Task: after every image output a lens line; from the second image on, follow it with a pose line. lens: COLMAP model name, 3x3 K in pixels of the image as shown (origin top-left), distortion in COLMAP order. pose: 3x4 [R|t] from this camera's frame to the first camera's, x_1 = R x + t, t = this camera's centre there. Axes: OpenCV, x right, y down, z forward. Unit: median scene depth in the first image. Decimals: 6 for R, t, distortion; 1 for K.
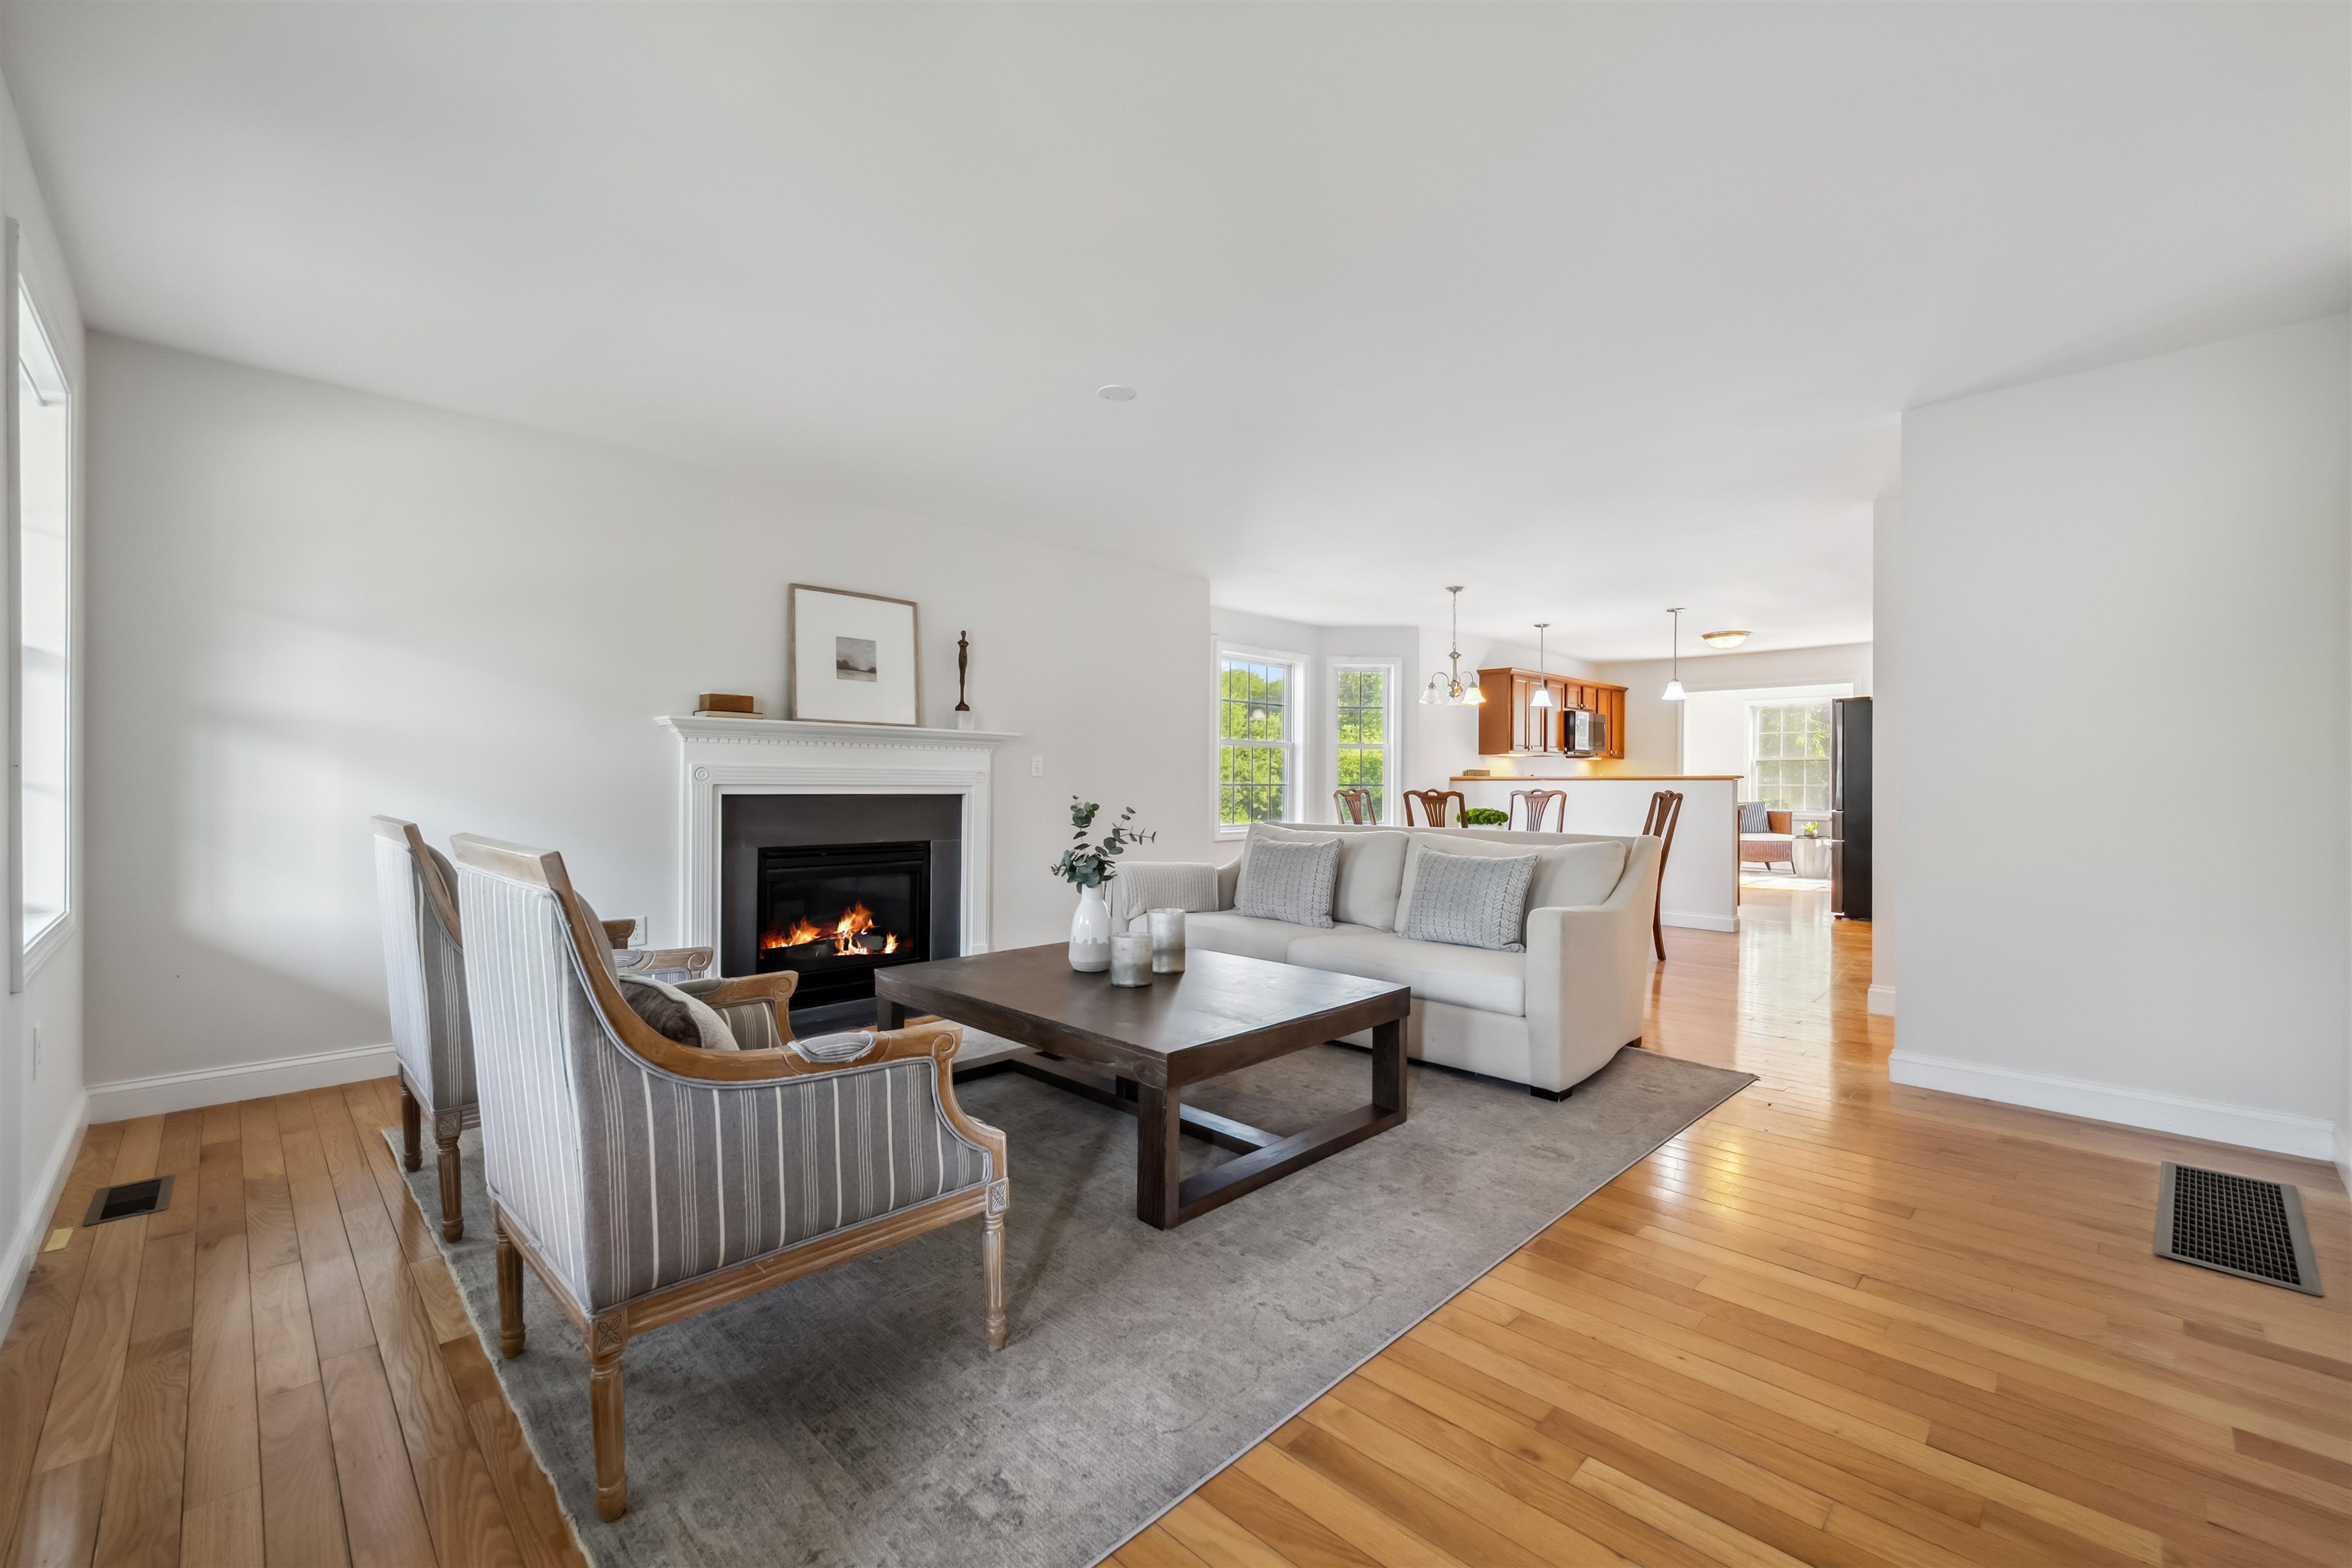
lens RADIAL K [[966.3, 0, 1176.2], [0, 966.3, 784.6], [0, 0, 1]] dist [0.000139, -0.000490]
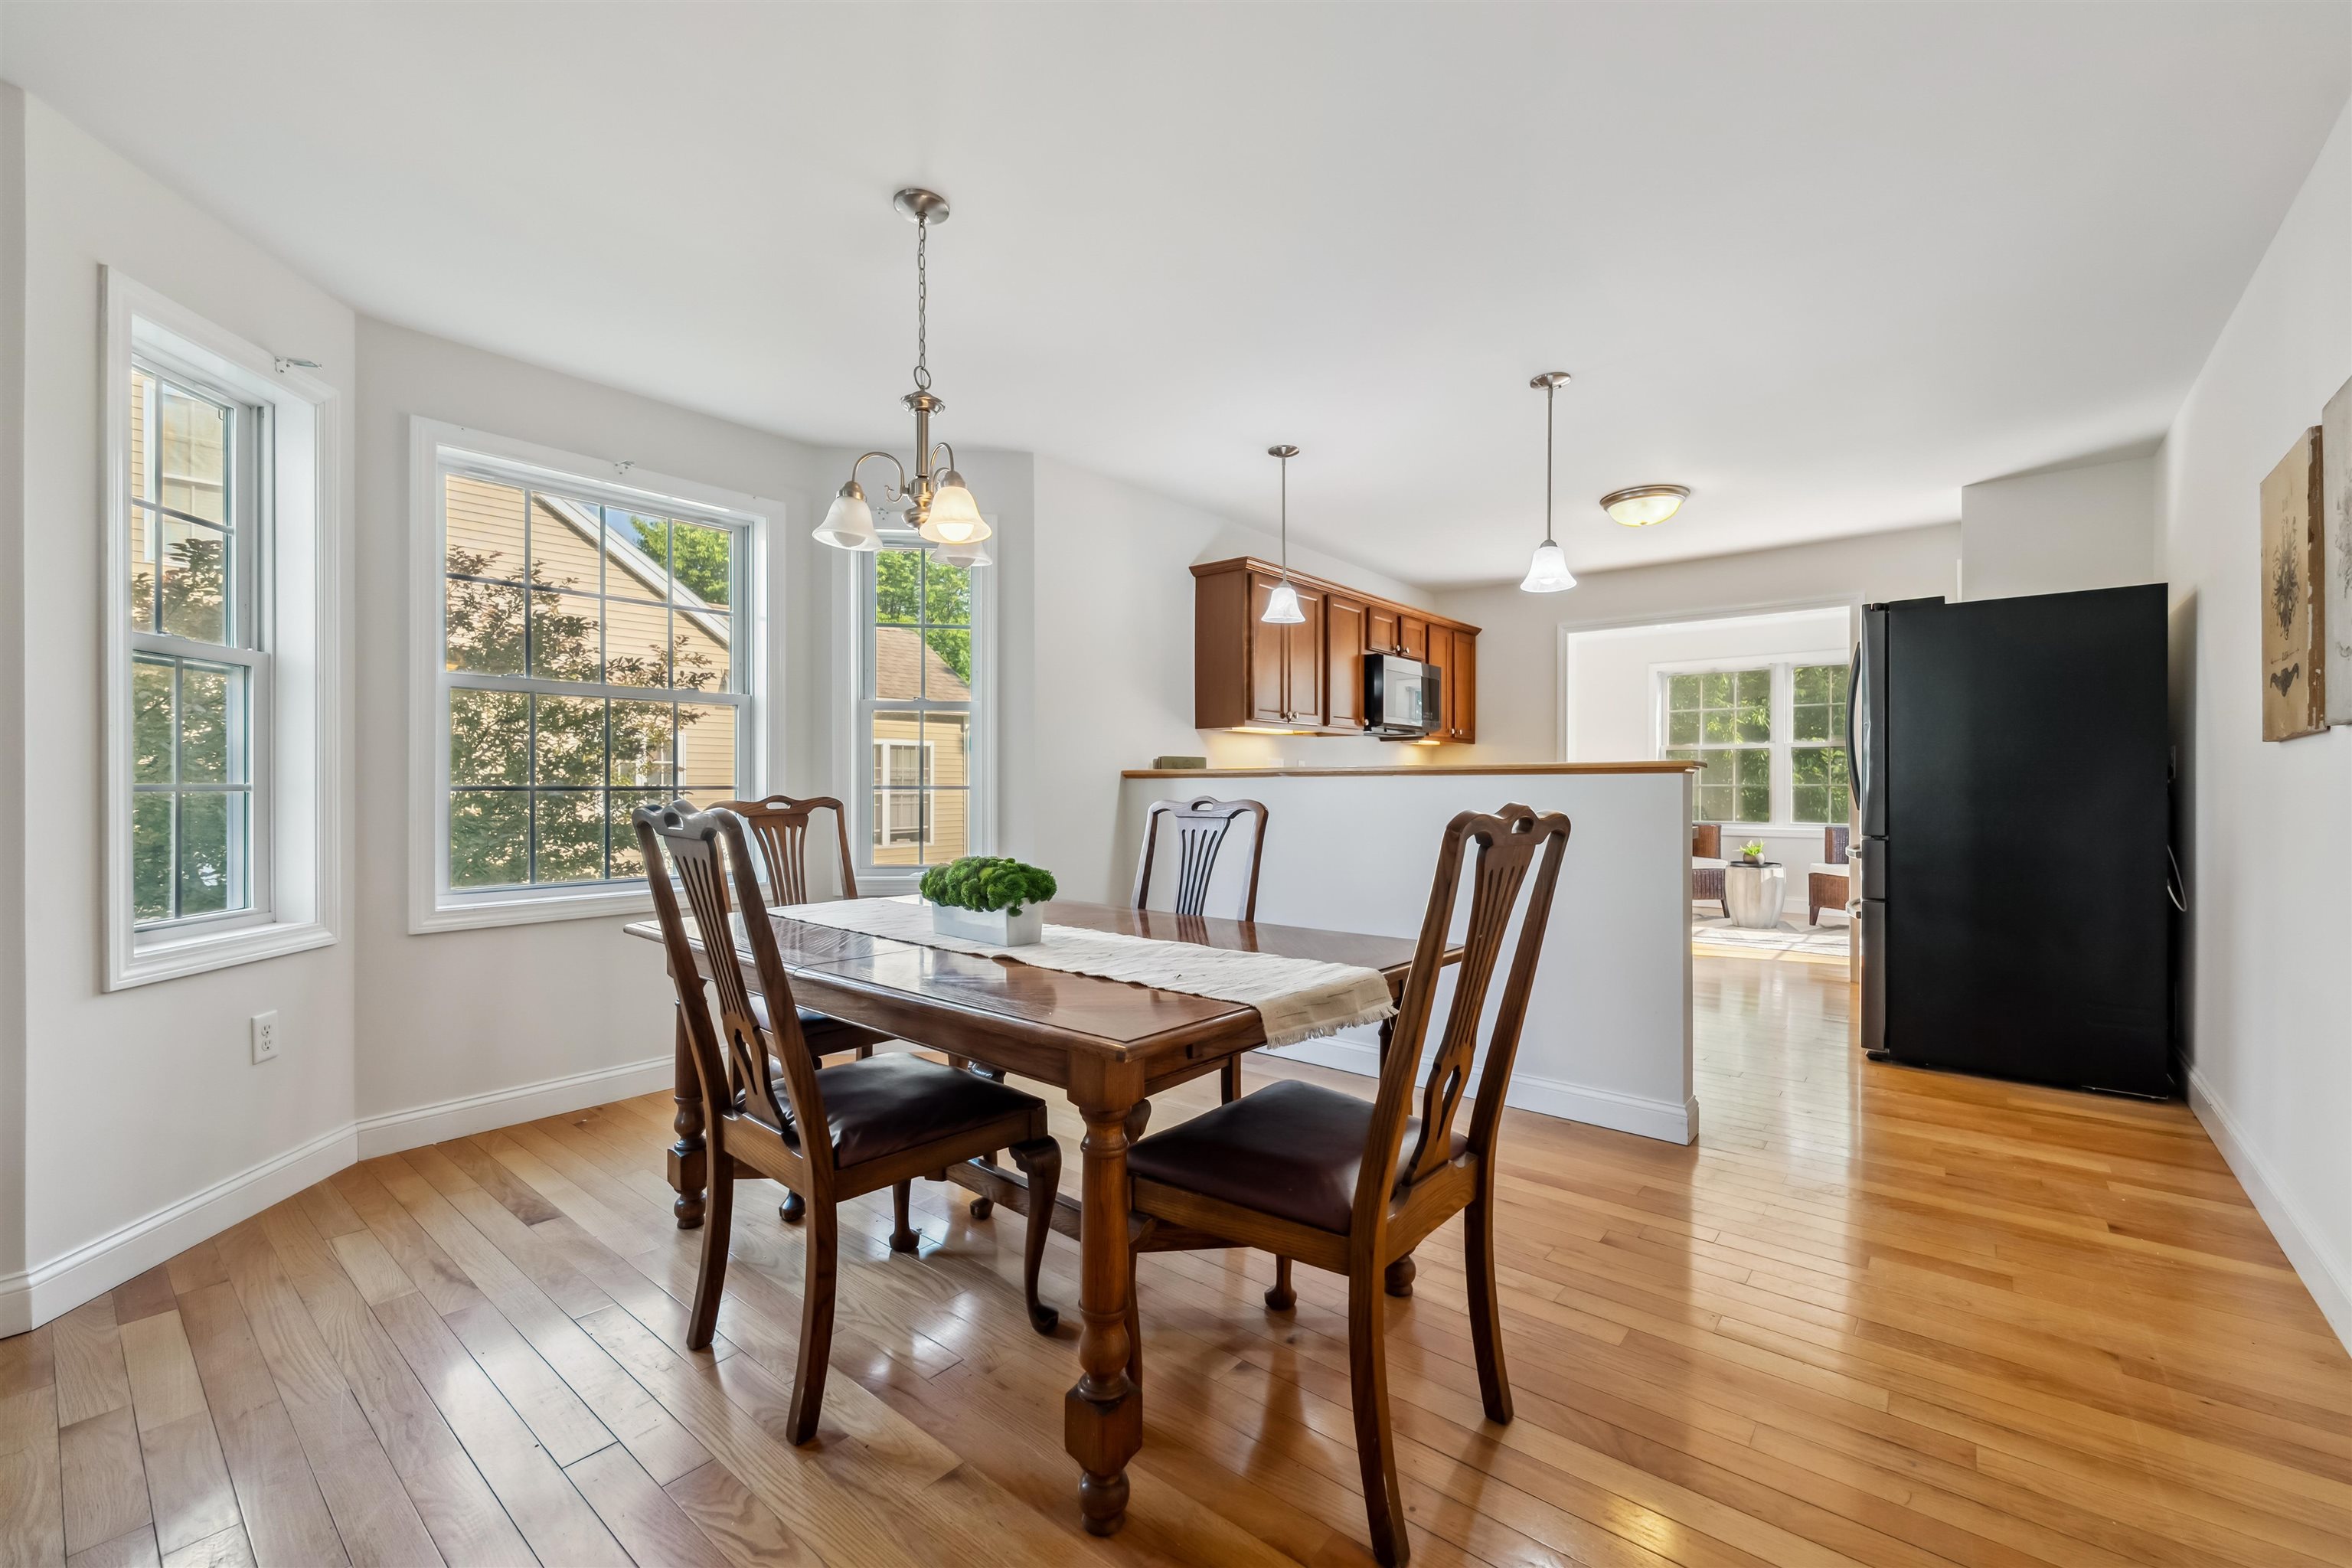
lens RADIAL K [[966.3, 0, 1184.7], [0, 966.3, 784.6], [0, 0, 1]] dist [0.000139, -0.000490]
pose [[0.994160, -0.003244, 0.107864, 0.250738], [0.003468, 0.999992, -0.001889, 0.000506], [-0.107857, 0.002252, 0.994164, 0.479390]]
